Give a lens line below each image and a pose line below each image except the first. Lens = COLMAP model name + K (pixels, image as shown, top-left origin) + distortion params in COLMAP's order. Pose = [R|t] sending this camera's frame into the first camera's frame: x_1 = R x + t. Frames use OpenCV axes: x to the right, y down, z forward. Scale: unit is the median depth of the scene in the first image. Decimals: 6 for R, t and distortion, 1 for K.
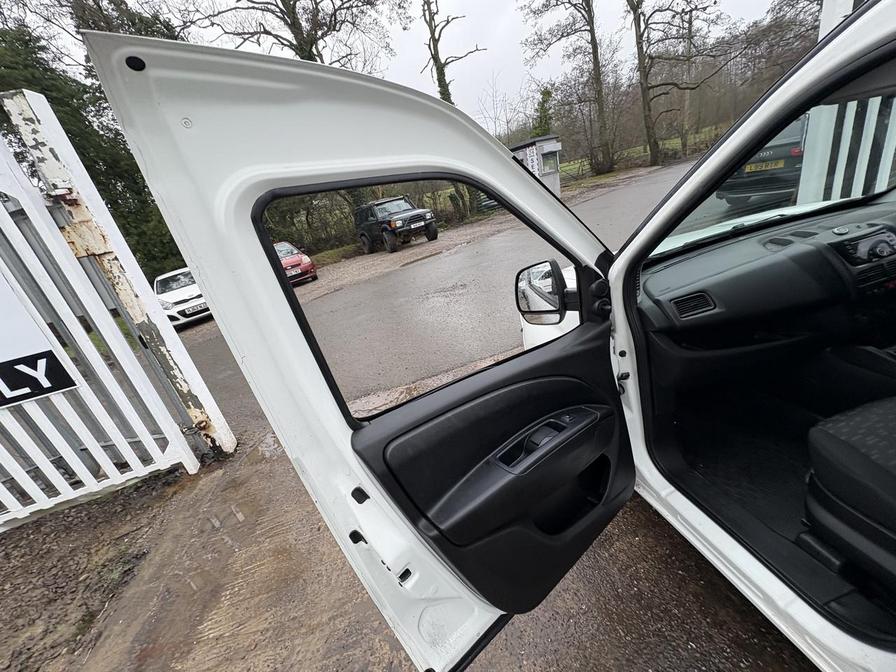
lens RADIAL K [[355.7, 0, 447.6], [0, 355.7, 335.5], [0, 0, 1]] dist [0.000469, -0.000151]
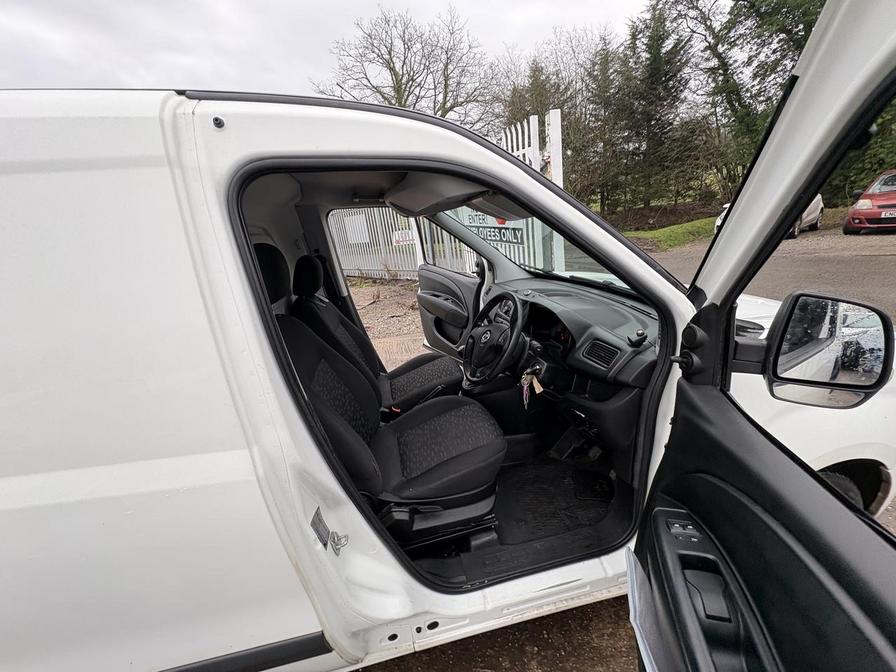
lens RADIAL K [[355.7, 0, 449.1], [0, 355.7, 336.9], [0, 0, 1]] dist [0.000469, -0.000151]
pose [[0.018110, 0.526895, -0.849737, 0.227637], [-0.263215, 0.822410, 0.504341, -0.075474], [0.964567, 0.214530, 0.153580, 0.054977]]
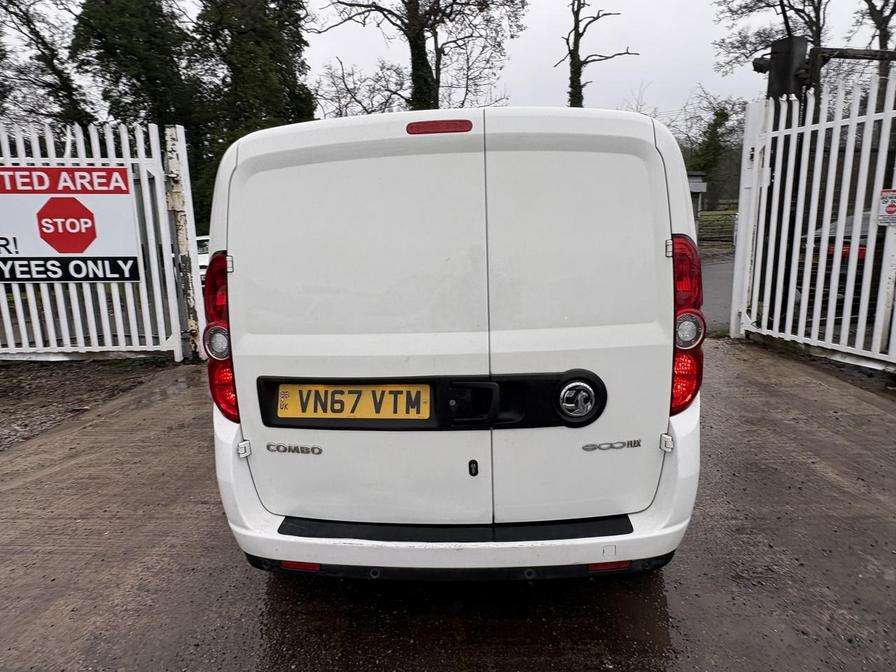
lens RADIAL K [[582.5, 0, 450.1], [0, 582.5, 340.0], [0, 0, 1]] dist [-0.001410, 0.002713]
pose [[0.943488, 0.247871, -0.219976, 0.186906], [-0.276487, 0.954689, -0.110113, 0.056332], [0.182715, 0.164711, 0.969271, -0.249613]]
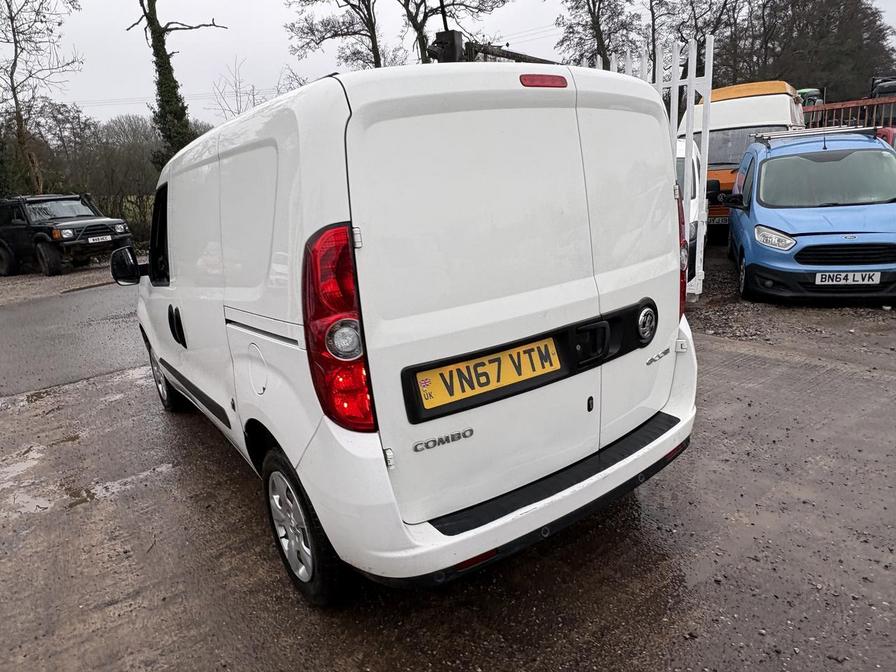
lens RADIAL K [[582.5, 0, 449.5], [0, 582.5, 341.1], [0, 0, 1]] dist [-0.001410, 0.002713]
pose [[0.905677, 0.047800, 0.421266, 0.058586], [0.025614, 0.985640, -0.166905, 0.079195], [-0.423194, 0.161952, 0.891447, -0.228590]]
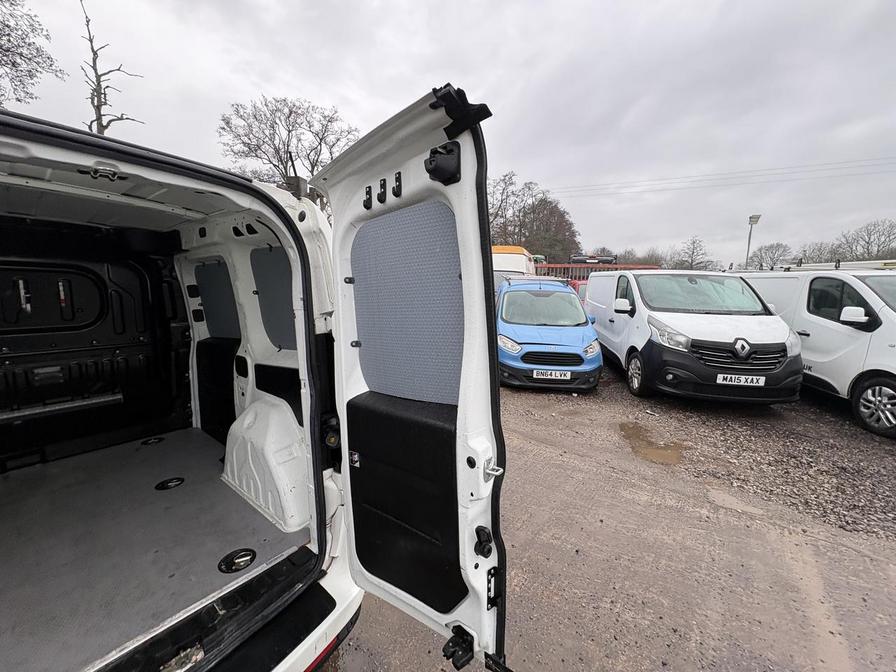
lens RADIAL K [[355.7, 0, 446.9], [0, 355.7, 338.6], [0, 0, 1]] dist [0.000469, -0.000151]
pose [[0.747873, 0.154908, 0.645515, 0.161112], [0.045469, 0.958156, -0.282614, 0.034934], [-0.662283, 0.240710, 0.709535, -0.187402]]
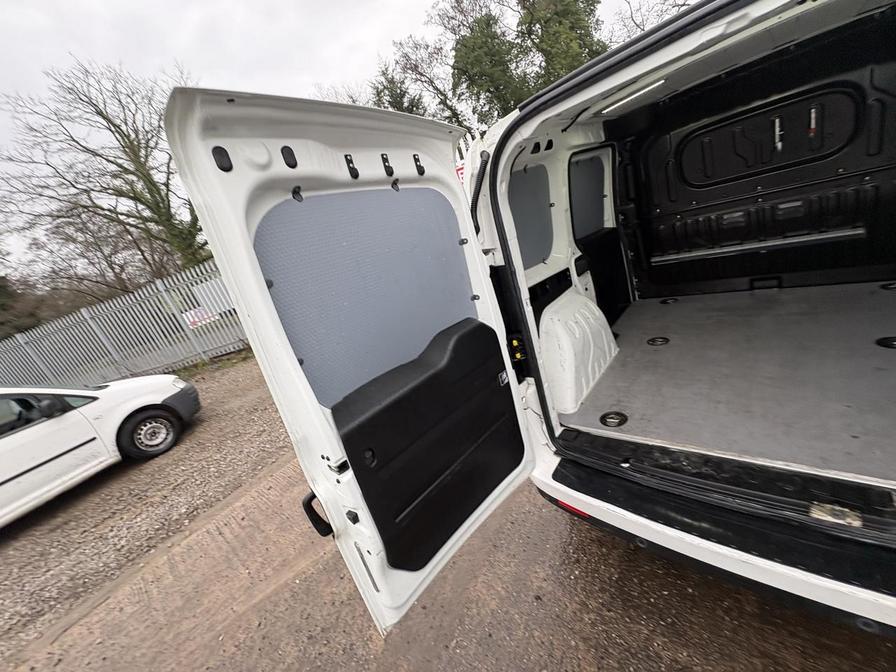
lens RADIAL K [[355.7, 0, 448.6], [0, 355.7, 337.1], [0, 0, 1]] dist [0.000469, -0.000151]
pose [[0.628024, 0.297584, -0.719048, 0.169512], [-0.122025, 0.950223, 0.286680, 0.027962], [0.768568, -0.092300, 0.633075, -0.191438]]
